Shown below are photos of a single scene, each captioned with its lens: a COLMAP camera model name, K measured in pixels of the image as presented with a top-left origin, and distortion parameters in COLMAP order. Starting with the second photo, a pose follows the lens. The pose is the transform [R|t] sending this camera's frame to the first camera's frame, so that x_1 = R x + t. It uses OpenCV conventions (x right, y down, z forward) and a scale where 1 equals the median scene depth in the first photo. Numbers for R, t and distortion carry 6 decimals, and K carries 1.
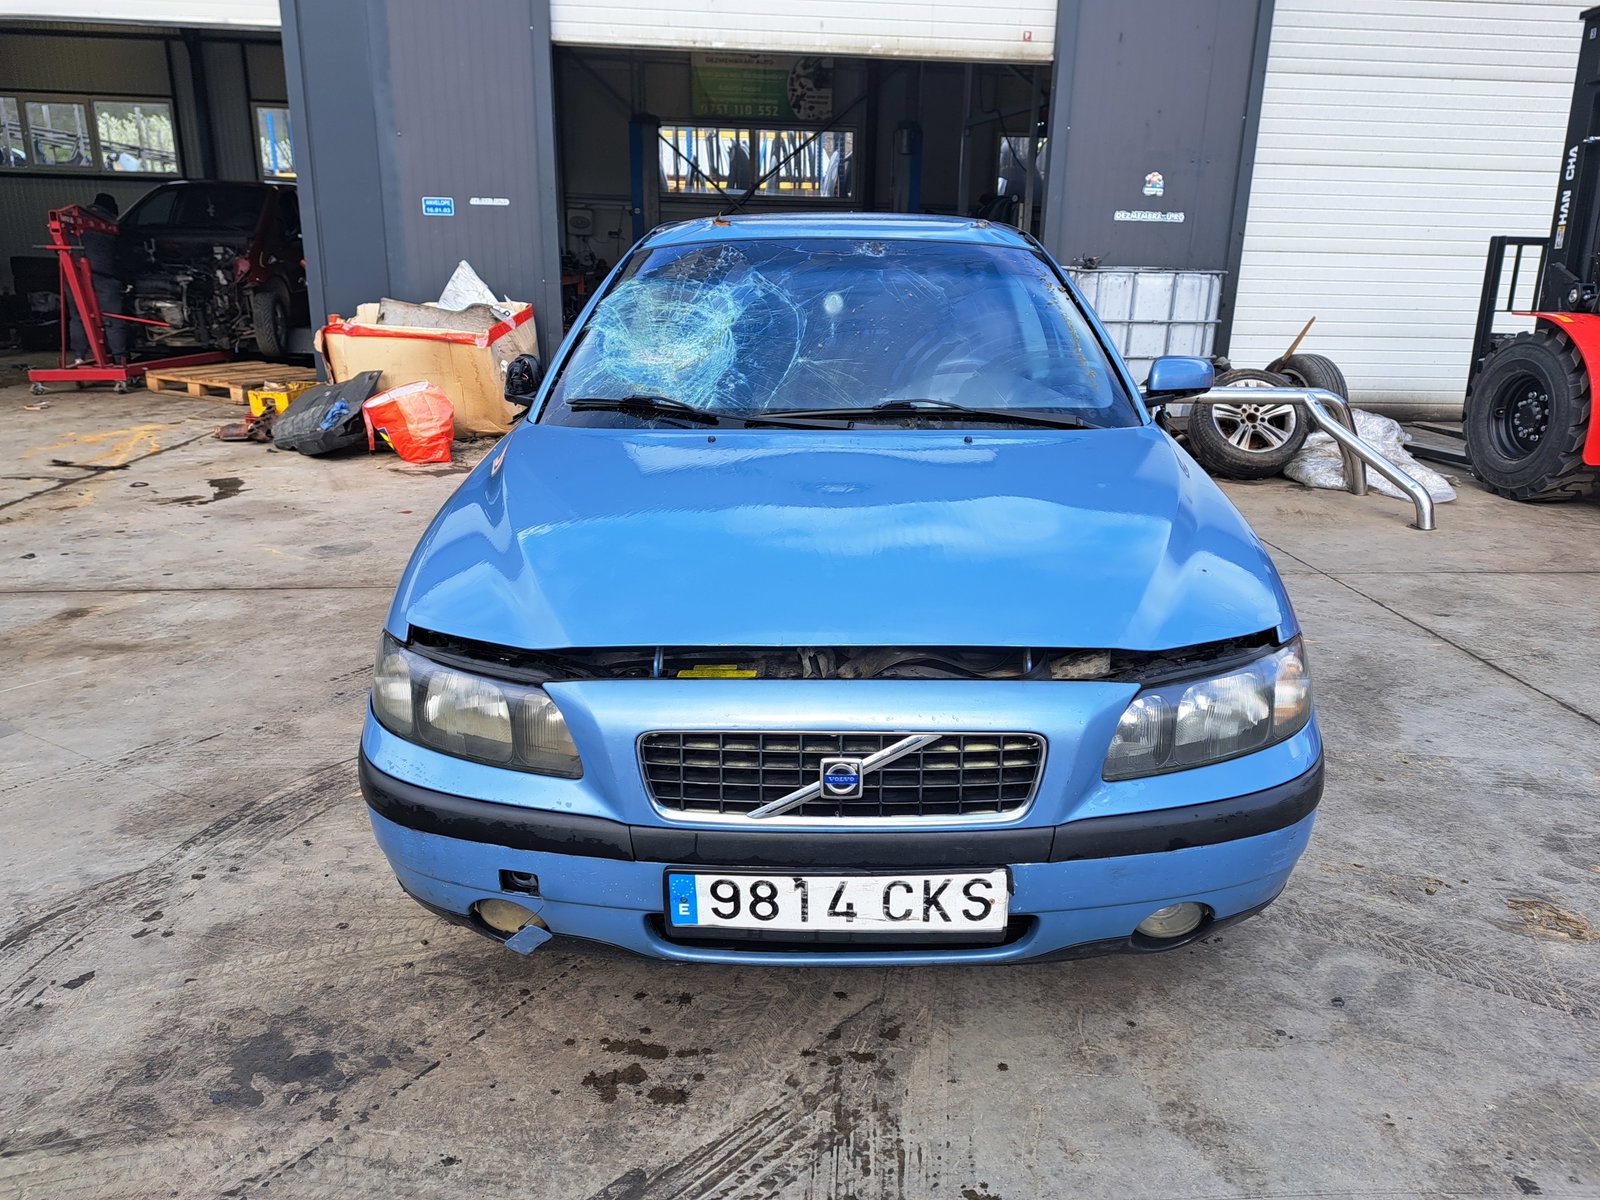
lens RADIAL K [[1156.6, 0, 804.3], [0, 1156.6, 578.2], [0, 0, 1]] dist [0.074268, -0.066709]
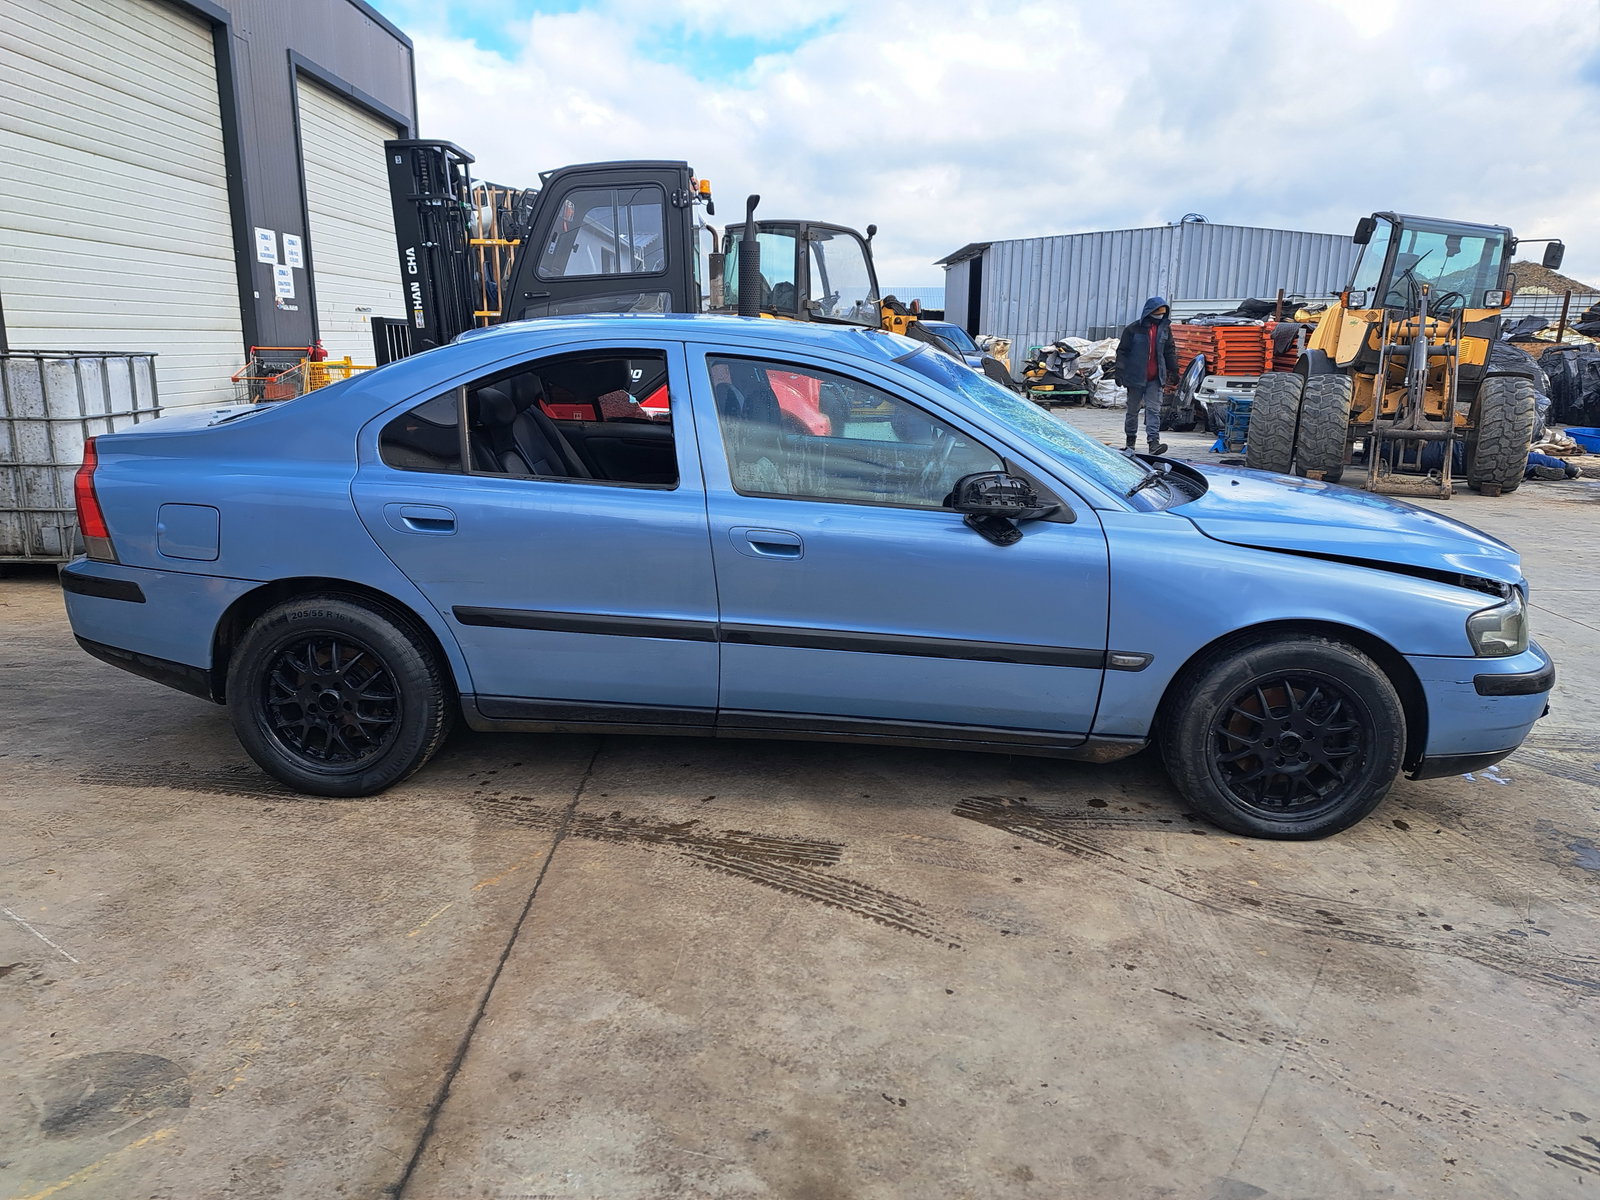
lens RADIAL K [[1156.6, 0, 804.3], [0, 1156.6, 578.2], [0, 0, 1]] dist [0.074268, -0.066709]
pose [[0.045958, -0.225859, 0.973075, -1.100775], [0.266536, 0.941563, 0.205957, -0.317660], [-0.962729, 0.249895, 0.103472, 0.985193]]
